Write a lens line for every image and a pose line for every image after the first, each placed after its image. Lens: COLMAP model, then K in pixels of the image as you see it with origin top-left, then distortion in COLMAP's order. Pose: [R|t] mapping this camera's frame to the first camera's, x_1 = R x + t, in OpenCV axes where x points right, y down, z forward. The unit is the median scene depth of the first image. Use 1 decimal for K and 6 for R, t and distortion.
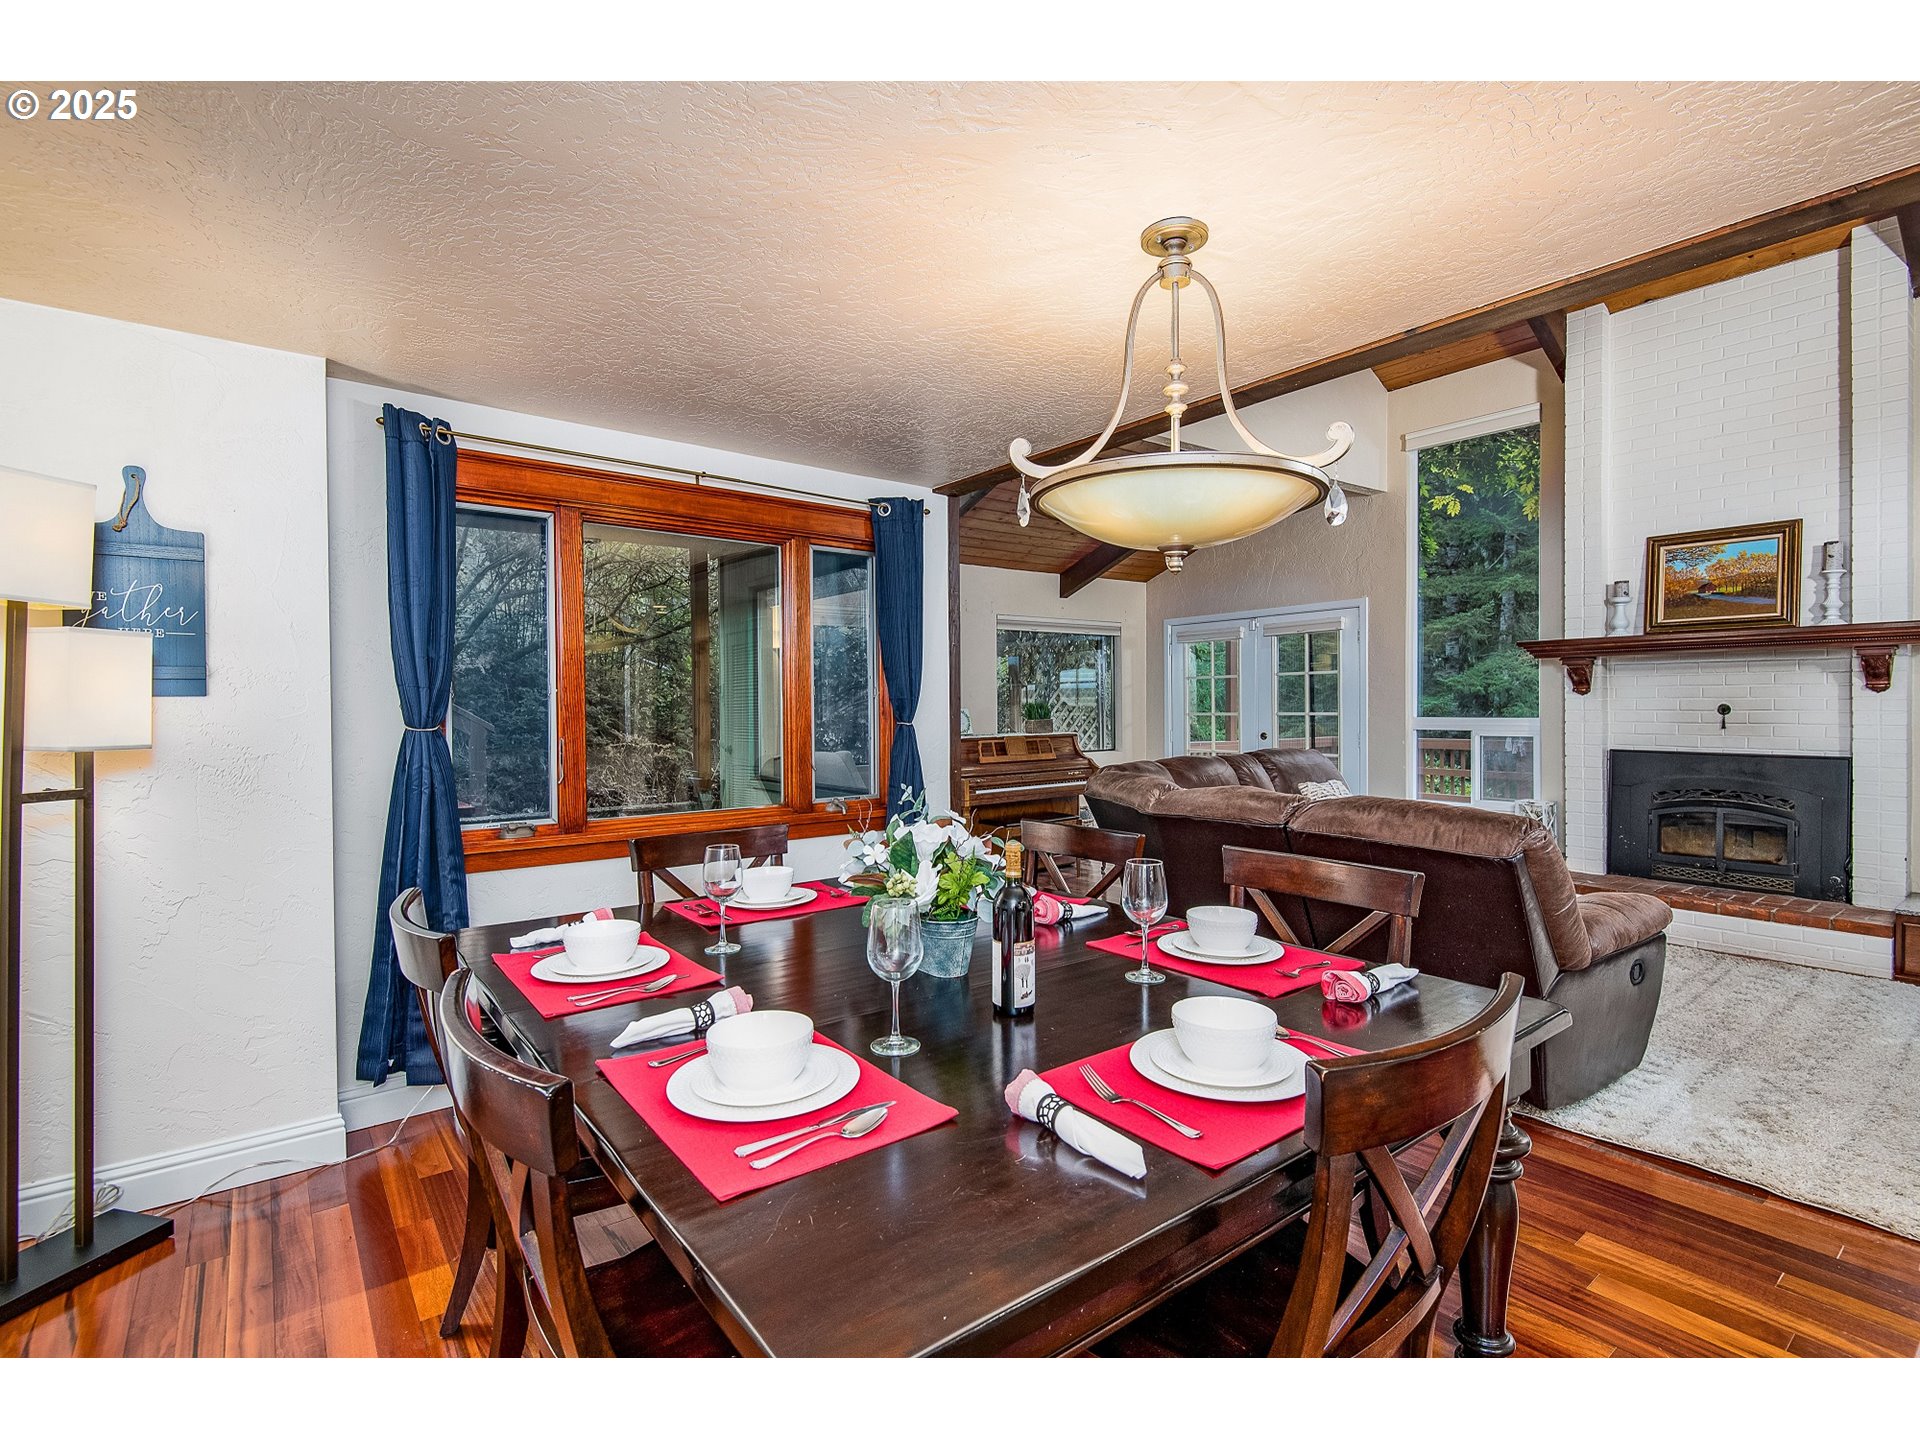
lens RADIAL K [[975.0, 0, 920.2], [0, 975.0, 717.2], [0, 0, 1]] dist [-0.008189, -0.003874]
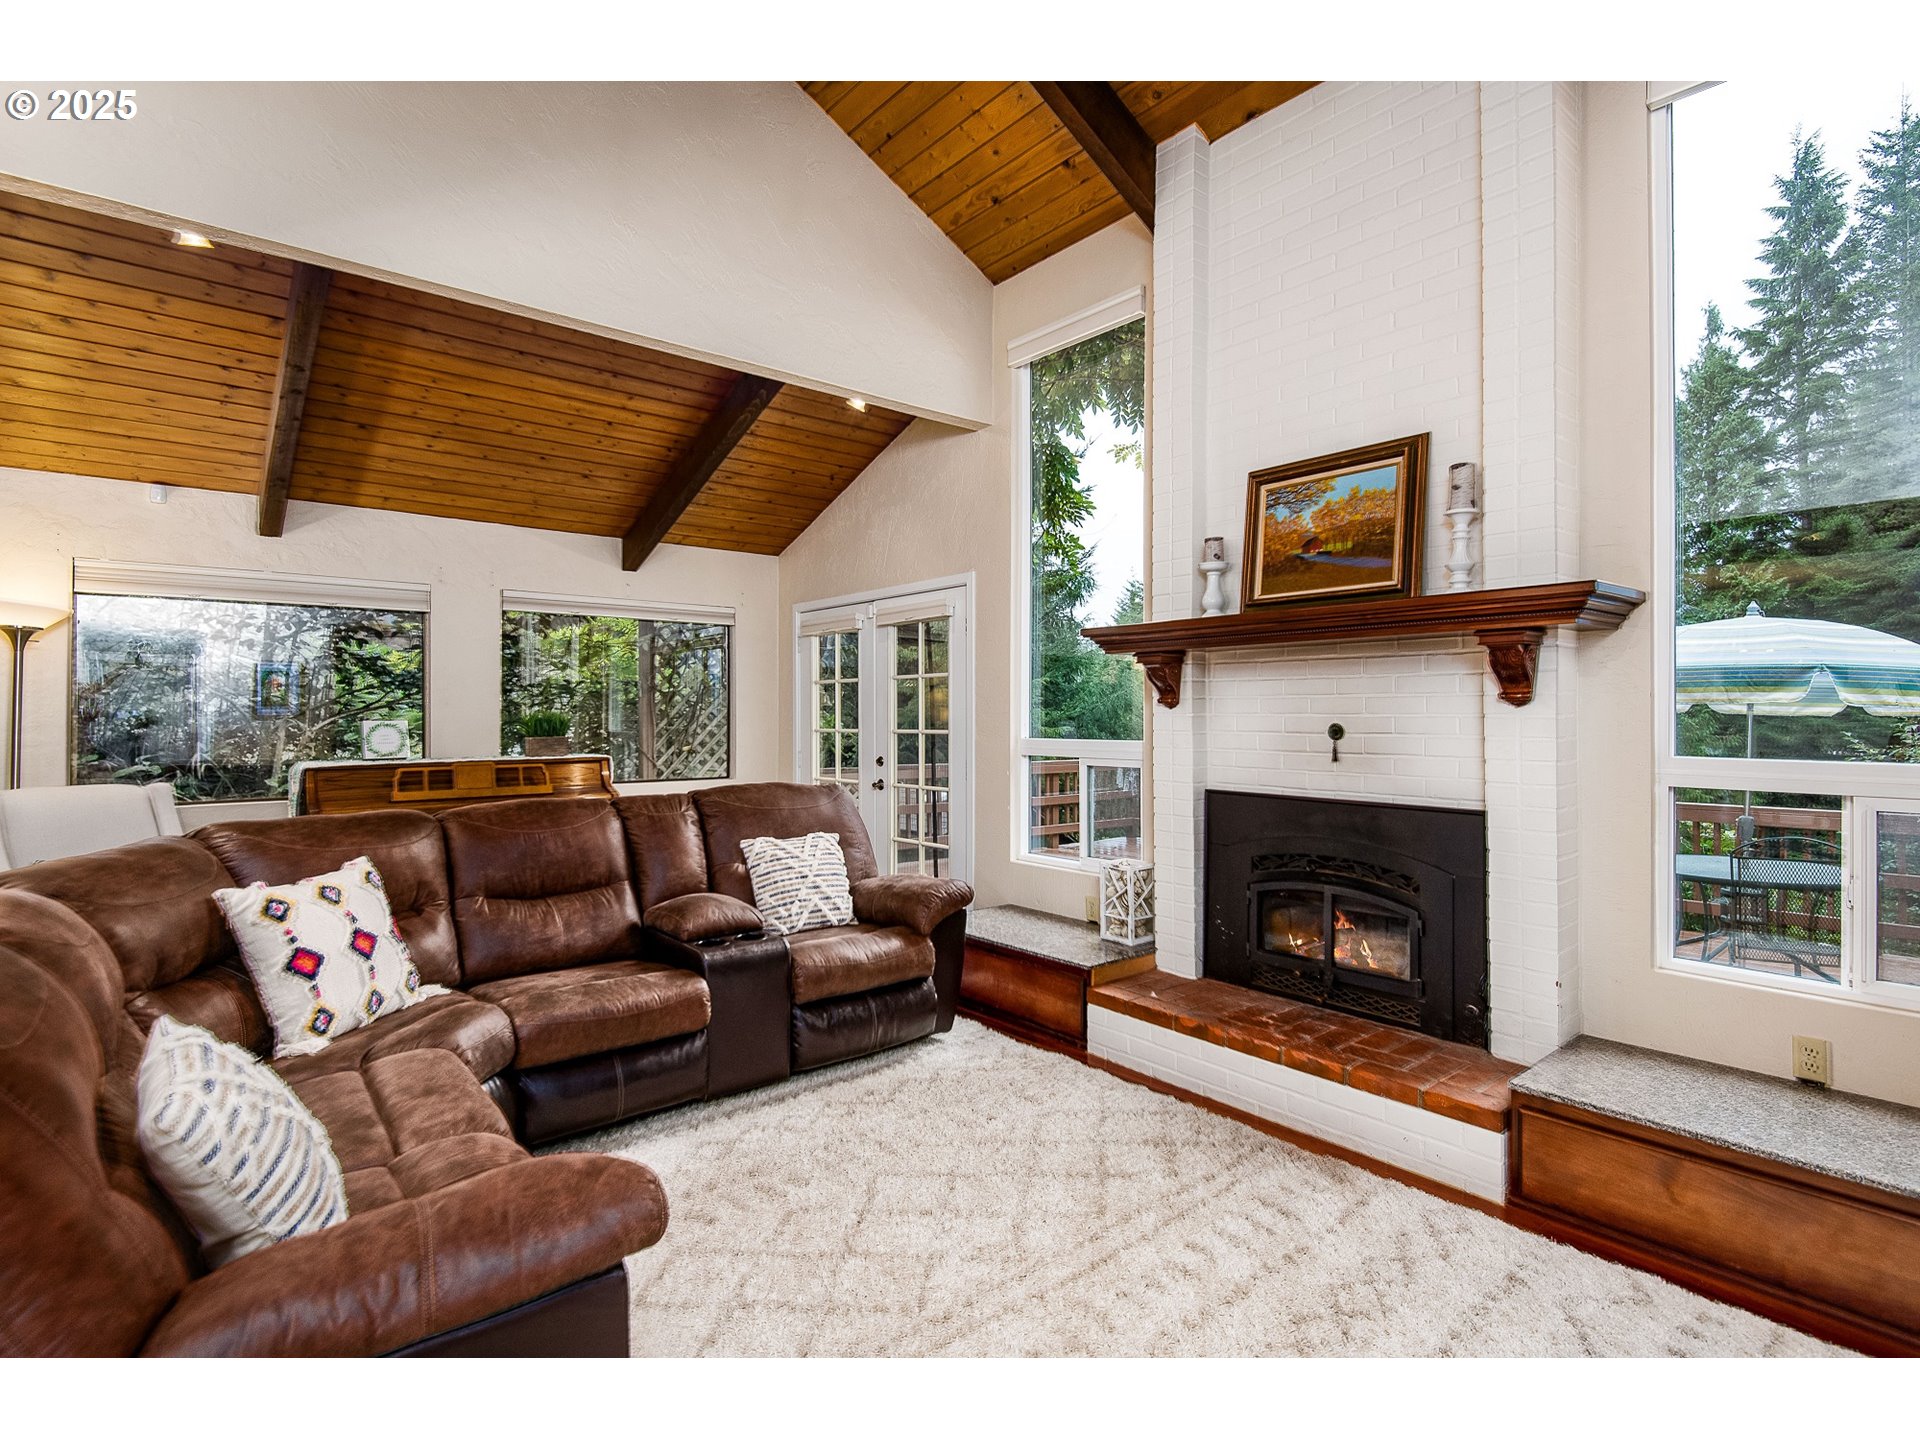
lens RADIAL K [[975.0, 0, 959.7], [0, 975.0, 711.7], [0, 0, 1]] dist [-0.008189, -0.003874]
pose [[0.999659, 0.002567, 0.025984, 0.532549], [-0.002252, 0.999924, -0.012135, -0.012417], [-0.026013, 0.012072, 0.999589, 0.336652]]
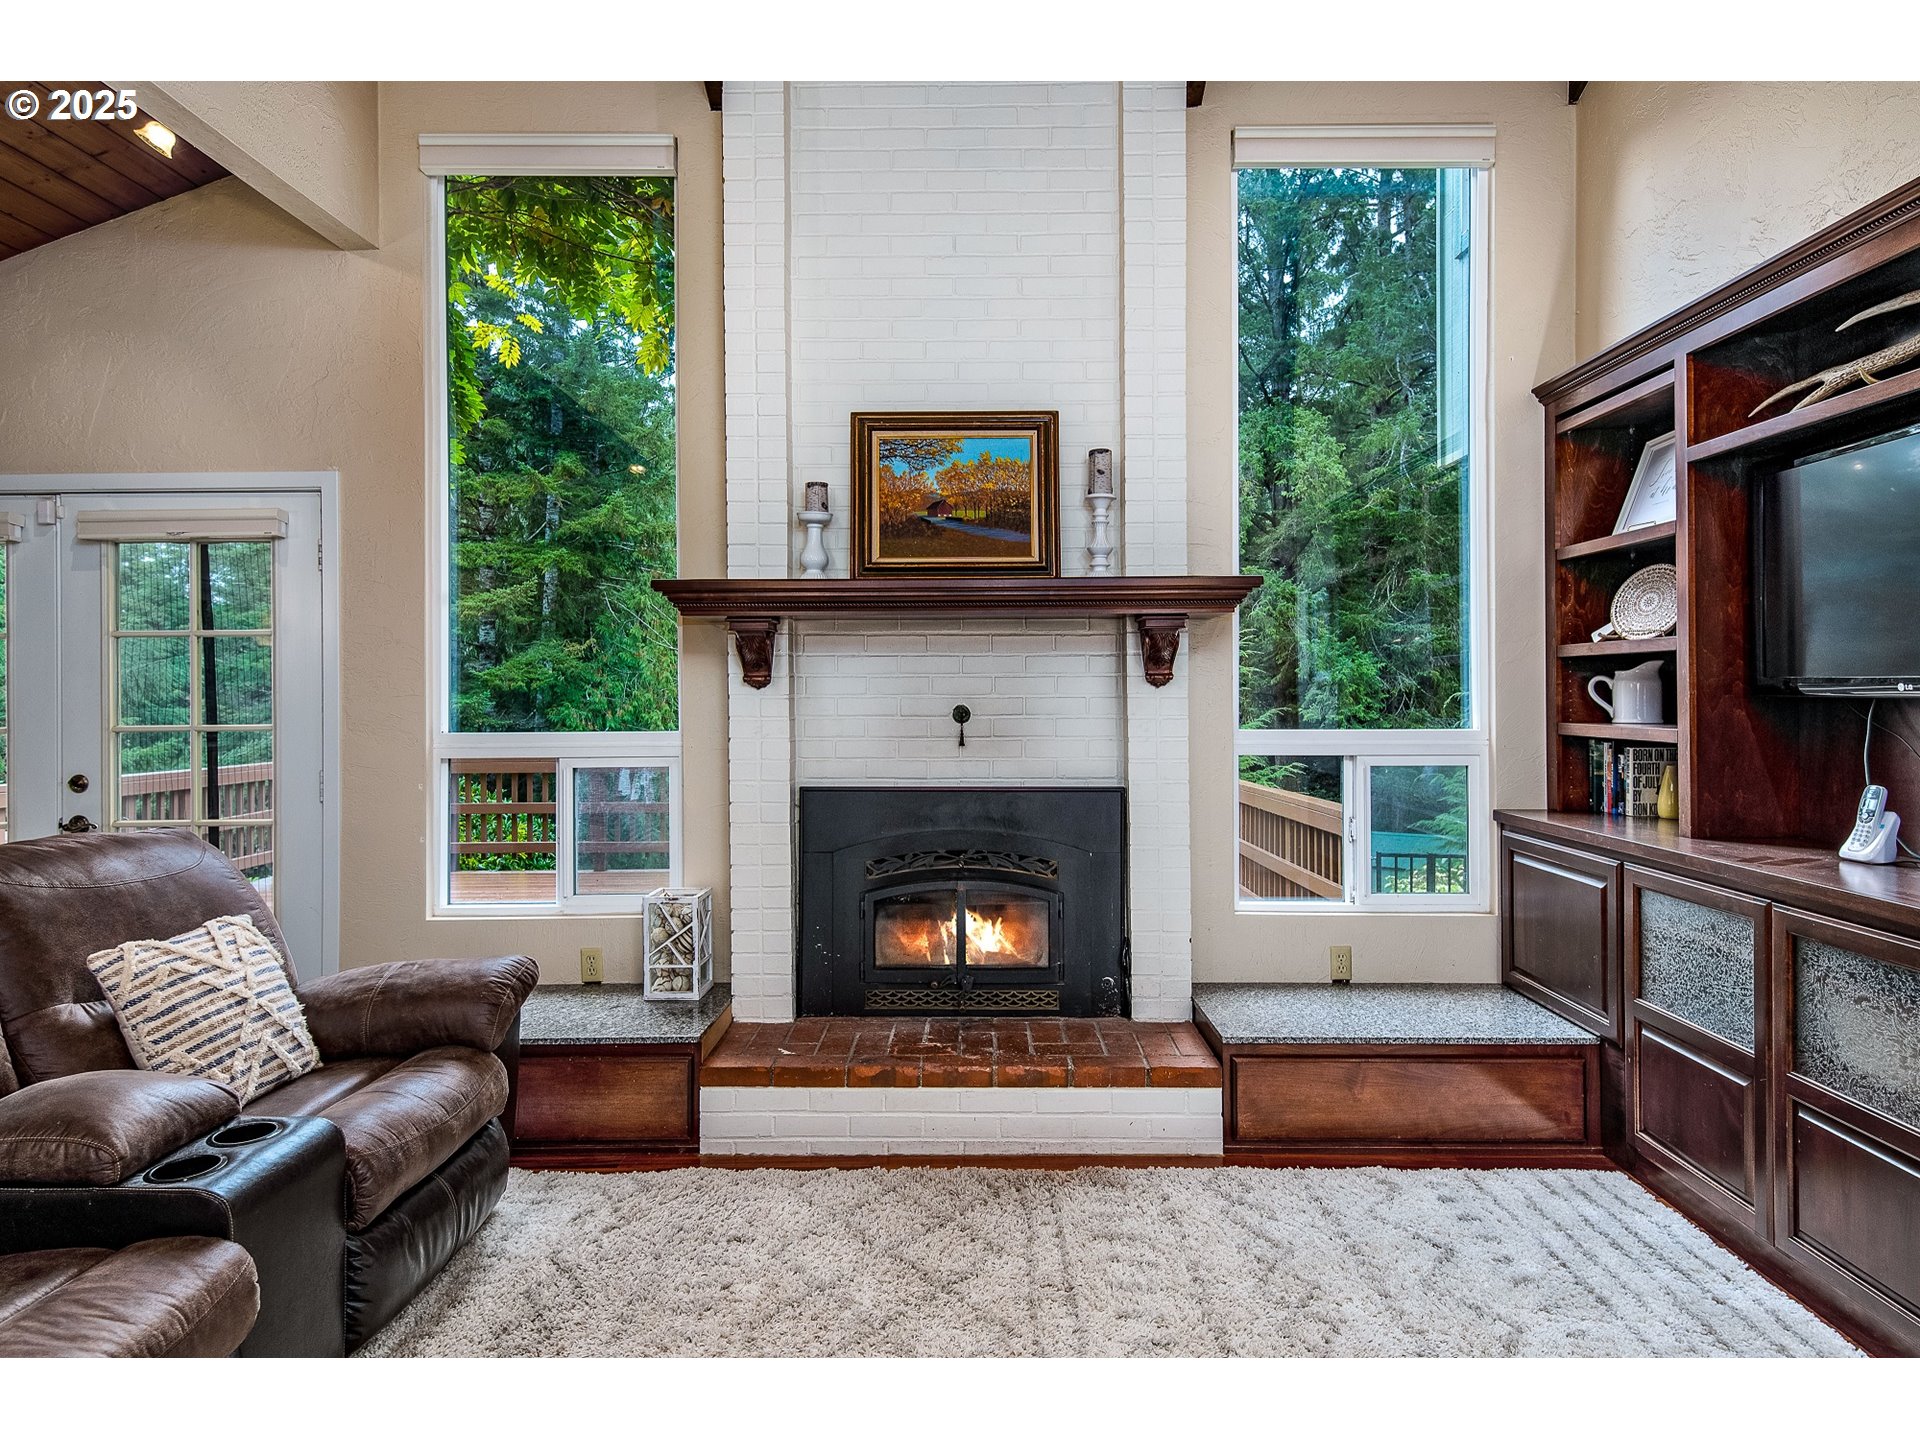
lens RADIAL K [[1088.1, 0, 957.4], [0, 1088.1, 699.4], [0, 0, 1]] dist [0.033025, -0.001579]
pose [[0.612198, 0.002685, 0.790700, 0.281094], [0.010896, 0.999871, -0.011832, -0.008894], [-0.790629, 0.015859, 0.612090, 0.558803]]
